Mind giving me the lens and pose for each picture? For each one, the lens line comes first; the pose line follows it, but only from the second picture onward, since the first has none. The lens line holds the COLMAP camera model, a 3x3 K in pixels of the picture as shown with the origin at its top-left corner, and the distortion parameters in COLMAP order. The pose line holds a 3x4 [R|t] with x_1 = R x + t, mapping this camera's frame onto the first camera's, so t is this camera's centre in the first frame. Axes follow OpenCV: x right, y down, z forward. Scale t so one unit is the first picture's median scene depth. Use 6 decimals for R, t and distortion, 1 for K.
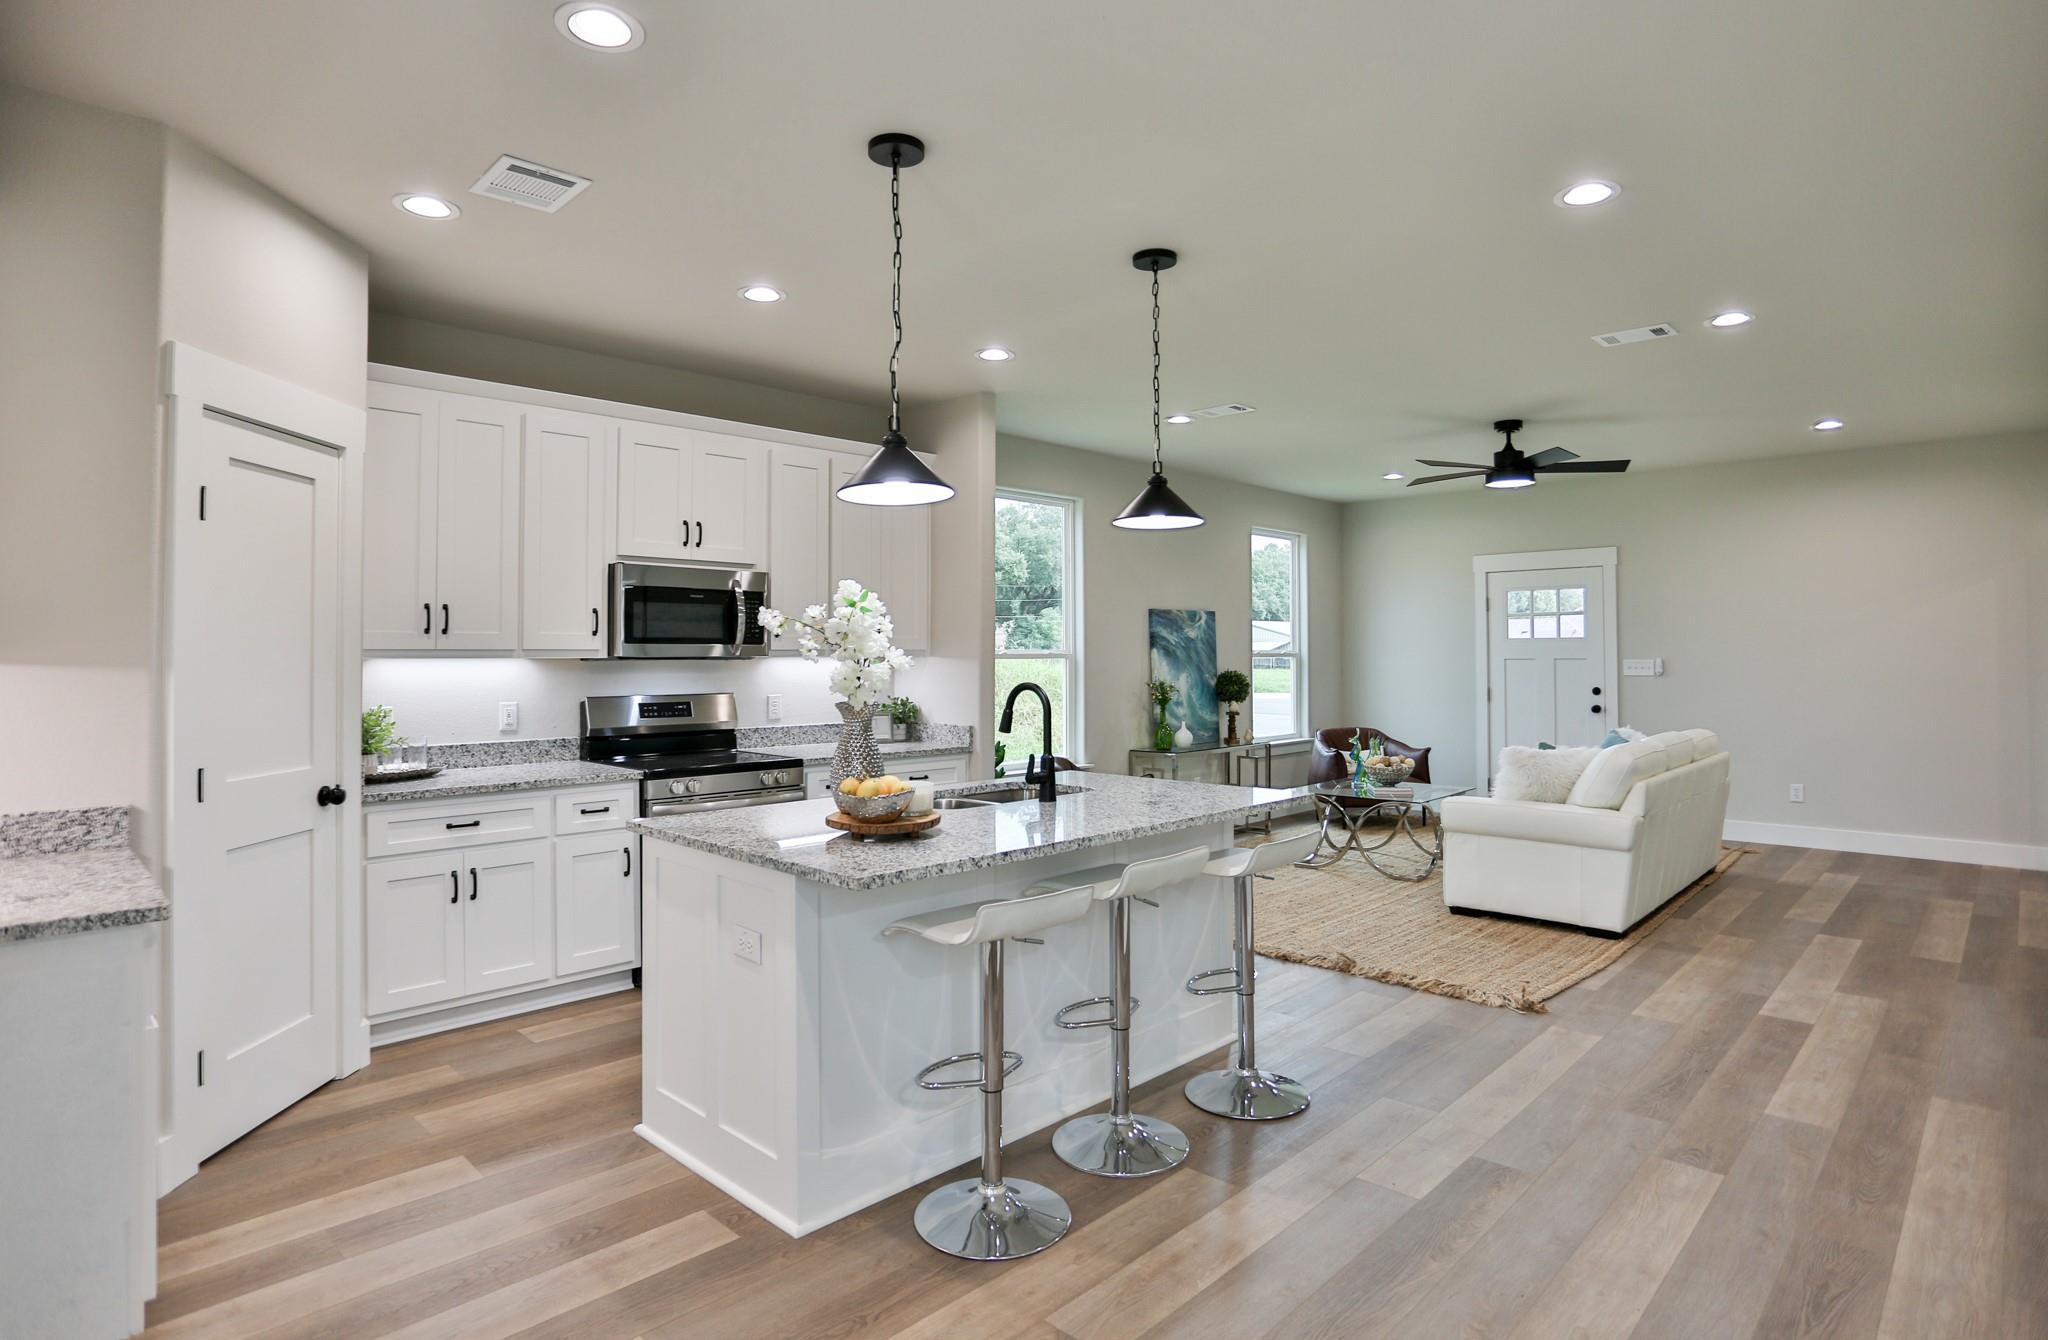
lens RADIAL K [[1066.2, 0, 1019.6], [0, 1066.2, 638.1], [0, 0, 1]] dist [-0.071584, 0.022603]
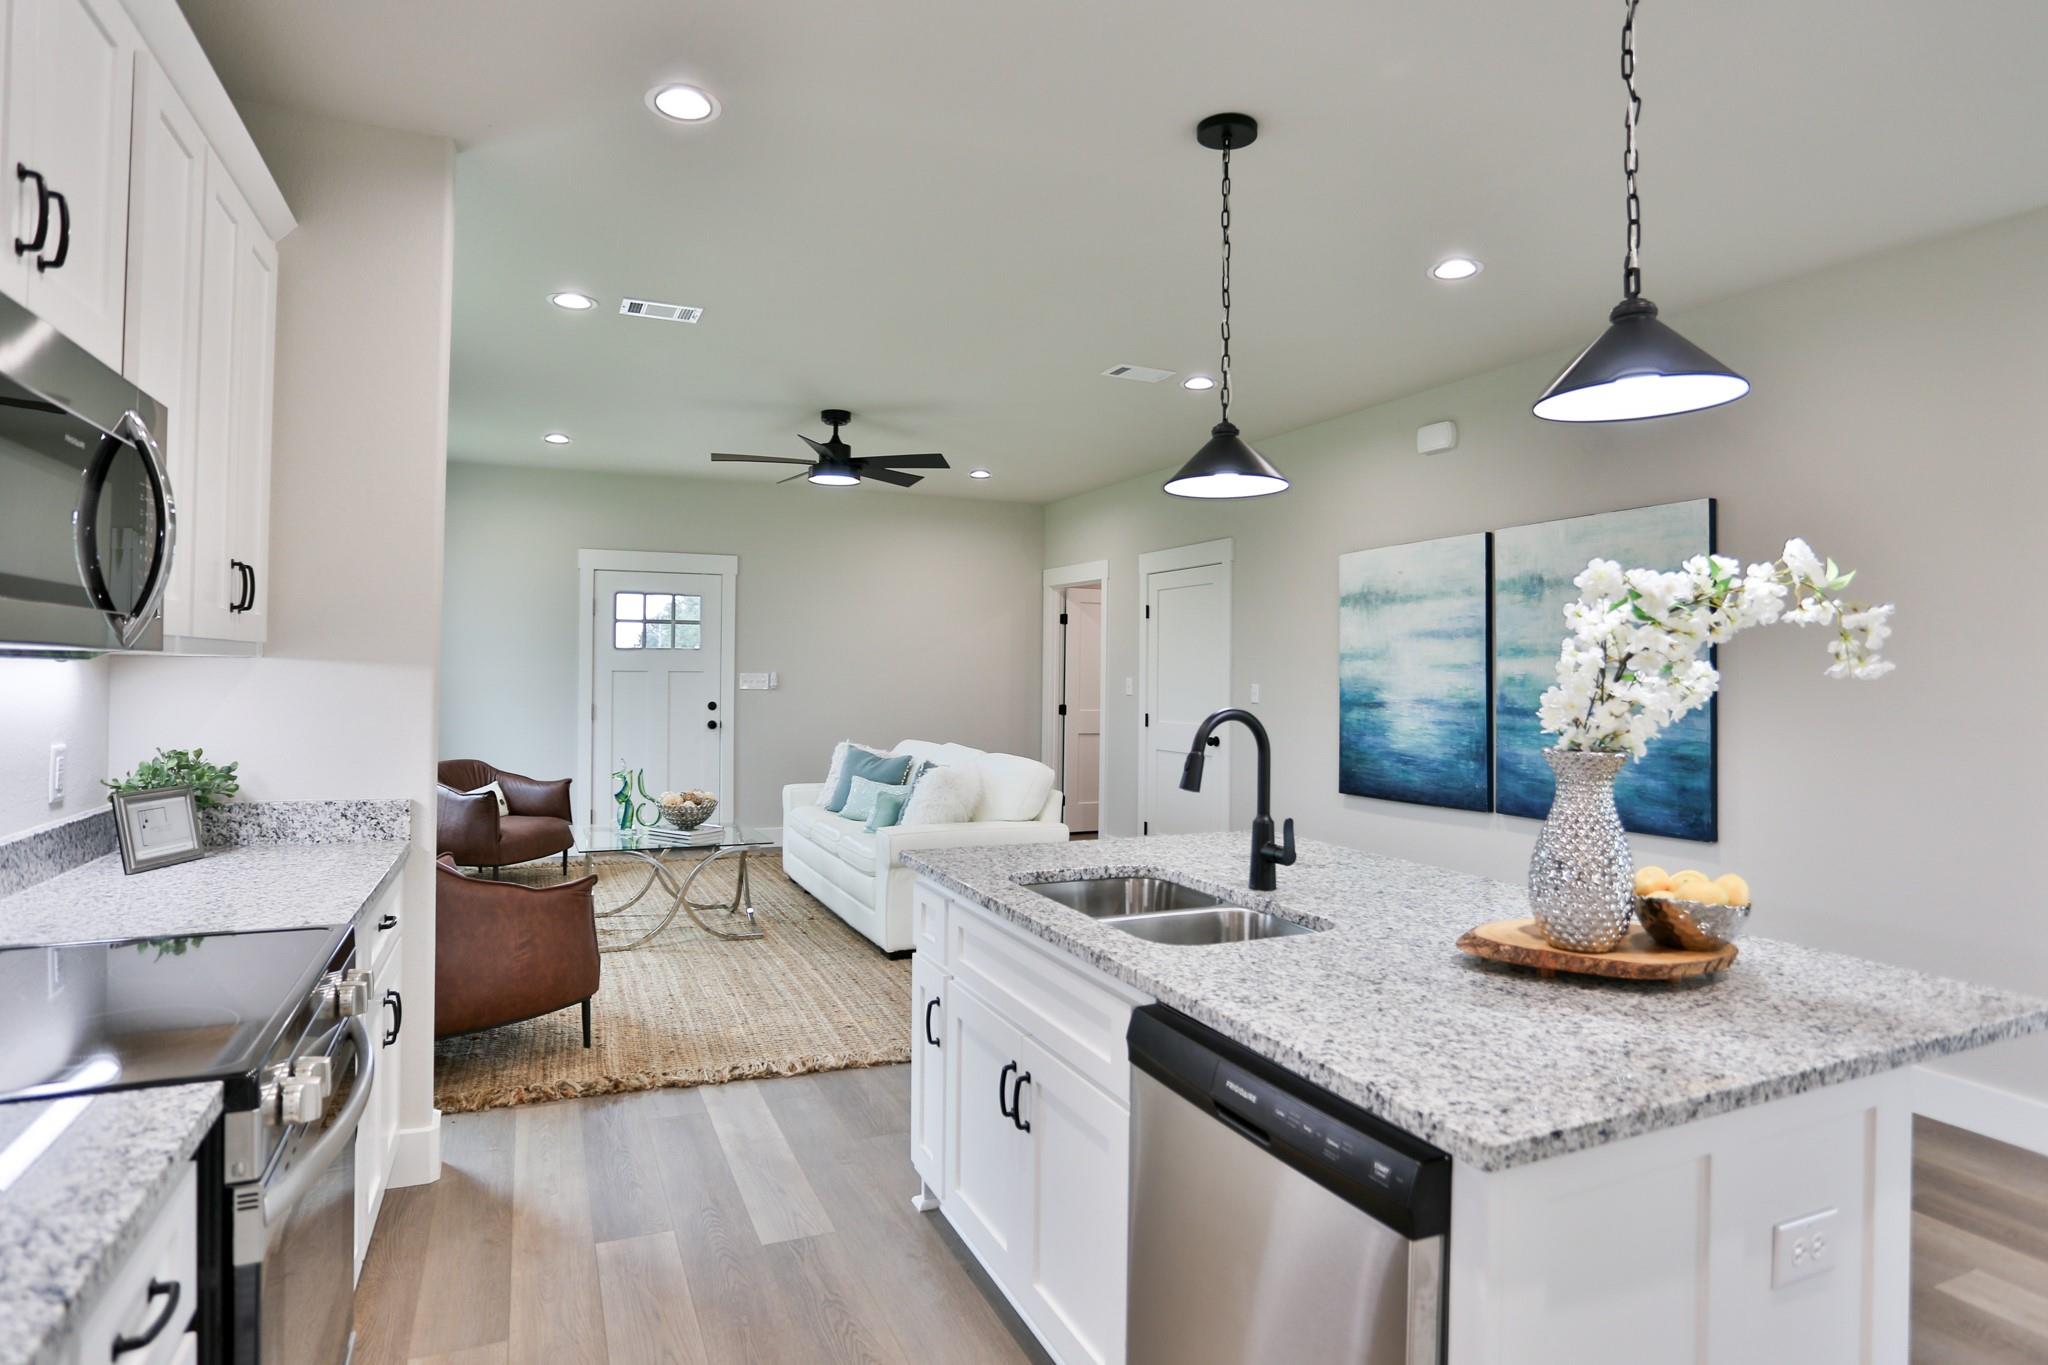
lens RADIAL K [[1100.0, 0, 1021.2], [0, 1100.0, 664.7], [0, 0, 1]] dist [-0.056371, 0.000647]
pose [[0.367016, 0.014555, 0.930101, -0.365029], [-0.028742, 0.999578, -0.004300, 0.012508], [-0.929770, -0.025155, 0.367280, 0.496219]]
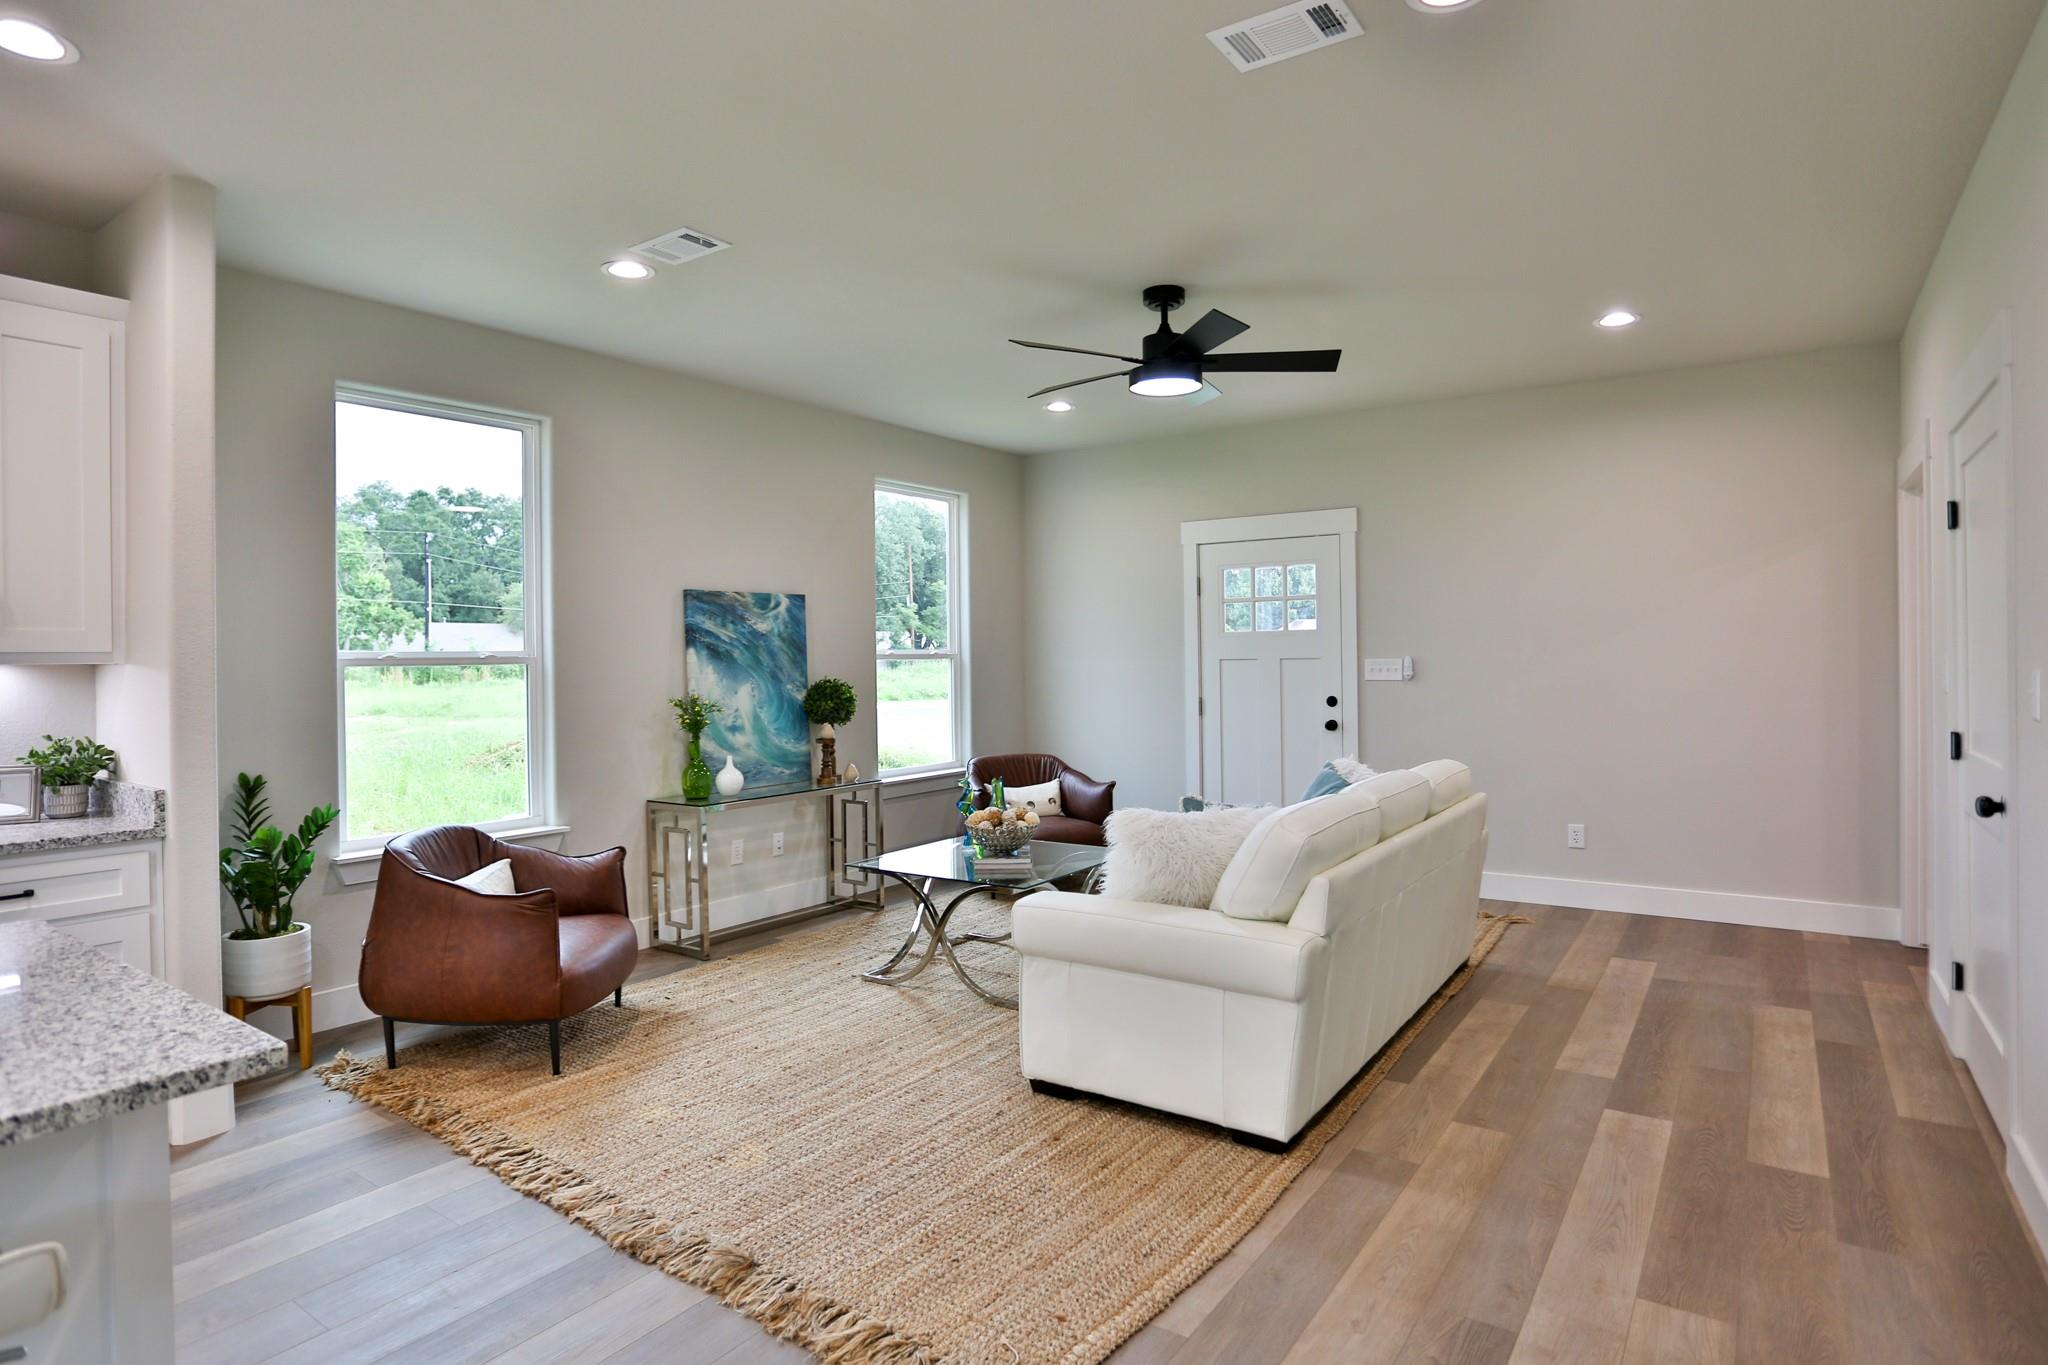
lens RADIAL K [[1100.0, 0, 1021.2], [0, 1100.0, 664.7], [0, 0, 1]] dist [-0.056371, 0.000647]
pose [[0.985499, -0.009510, 0.169415, 0.264811], [0.005734, 0.999724, 0.022767, 0.006992], [-0.169585, -0.021465, 0.985282, 0.349864]]
